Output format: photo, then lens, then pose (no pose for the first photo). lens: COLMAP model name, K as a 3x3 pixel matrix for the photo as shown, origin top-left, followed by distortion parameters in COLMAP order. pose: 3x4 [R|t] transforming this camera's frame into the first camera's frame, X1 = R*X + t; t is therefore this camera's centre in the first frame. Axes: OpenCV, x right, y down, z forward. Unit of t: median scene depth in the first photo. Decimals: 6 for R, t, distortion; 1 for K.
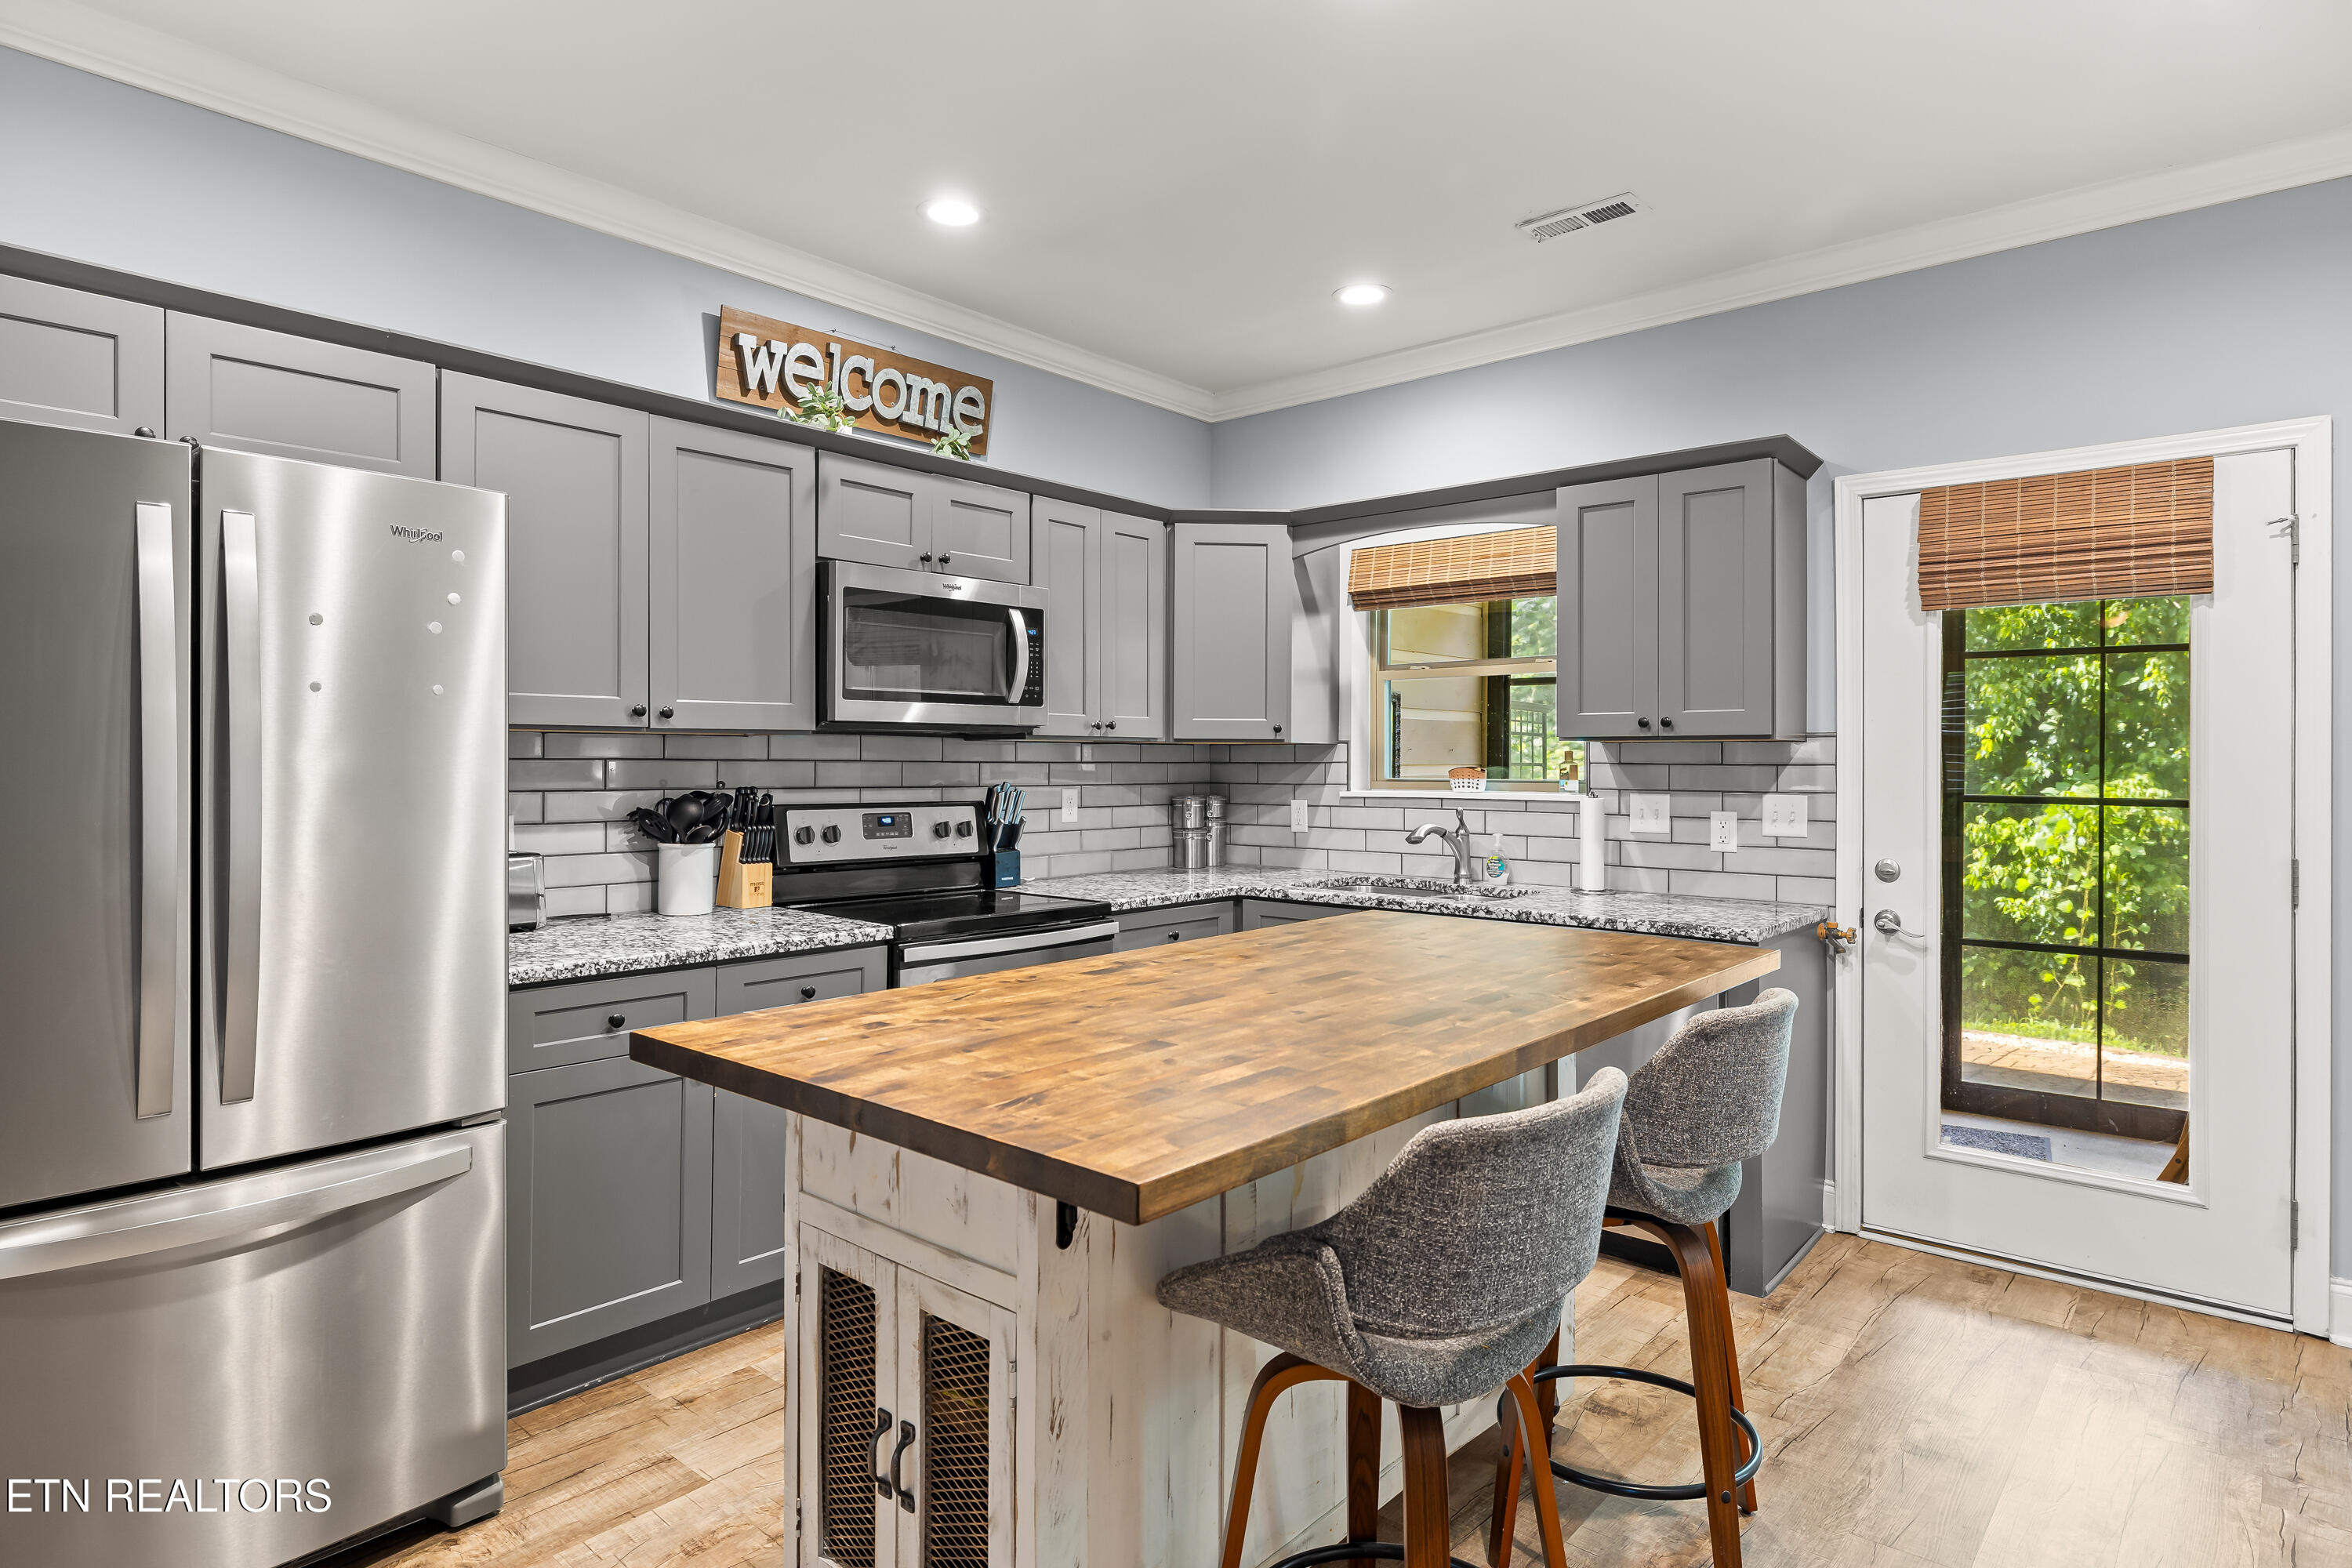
lens RADIAL K [[1305.6, 0, 1162.4], [0, 1305.6, 766.9], [0, 0, 1]] dist [-0.000645, -0.000404]
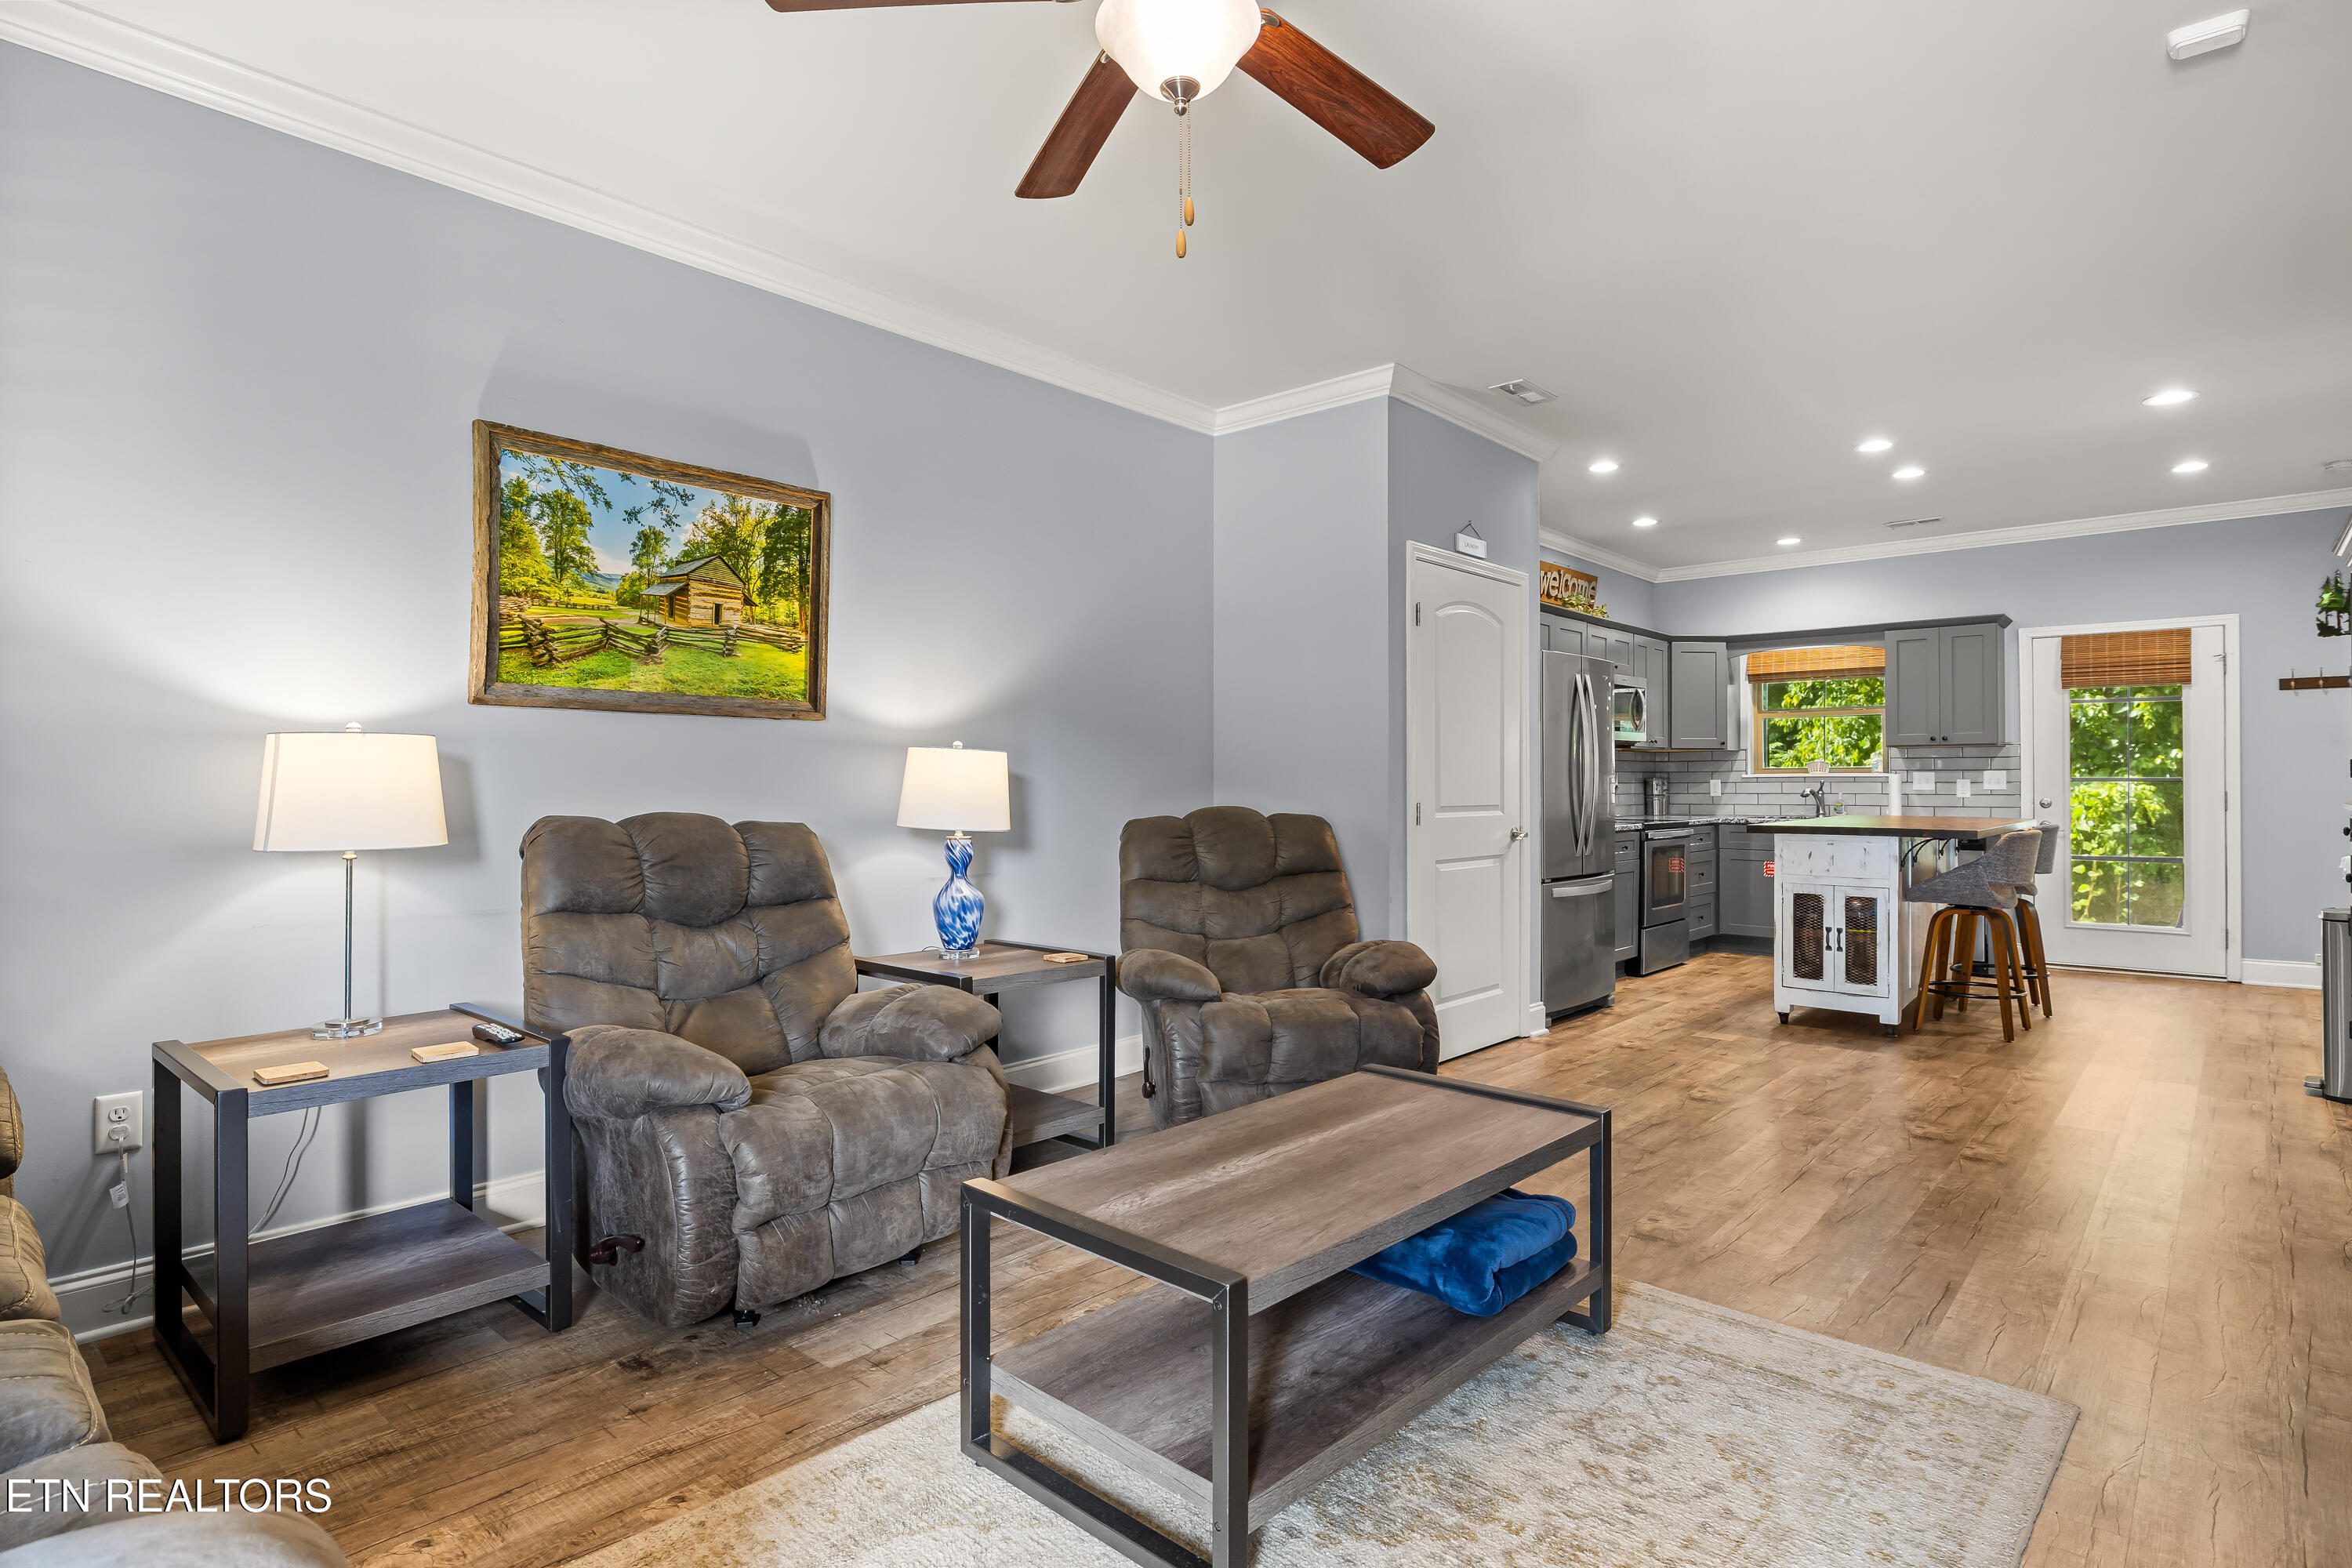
lens RADIAL K [[1211.7, 0, 1178.1], [0, 1211.7, 778.6], [0, 0, 1]] dist [-0.002161, 0.000220]
pose [[0.999906, -0.003009, -0.013409, -0.649084], [0.002935, 0.999981, -0.005511, 0.029848], [0.013426, 0.005471, 0.999895, -0.791891]]
